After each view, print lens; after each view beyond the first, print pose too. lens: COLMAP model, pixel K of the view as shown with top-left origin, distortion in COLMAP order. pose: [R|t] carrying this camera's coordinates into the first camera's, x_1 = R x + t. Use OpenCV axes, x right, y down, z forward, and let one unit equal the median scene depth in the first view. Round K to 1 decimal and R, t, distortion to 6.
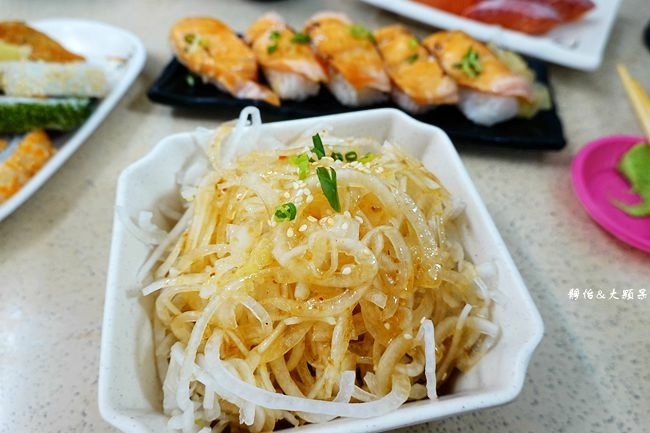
lens RADIAL K [[444.5, 0, 324.9], [0, 444.5, 217.2], [0, 0, 1]] dist [-0.007243, -0.000778]
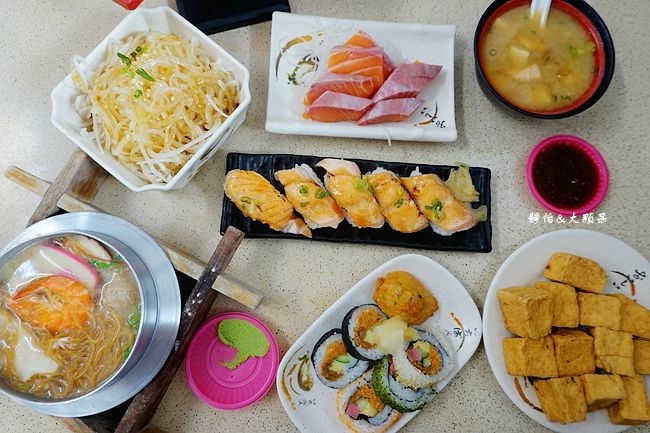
lens RADIAL K [[444.5, 0, 325.1], [0, 444.5, 218.0], [0, 0, 1]] dist [-0.007243, -0.000778]
pose [[0.773617, -0.624409, 0.107847, 0.021645], [0.486853, 0.694654, 0.529556, -0.322750], [-0.405576, -0.357168, 0.841391, -1.721023]]
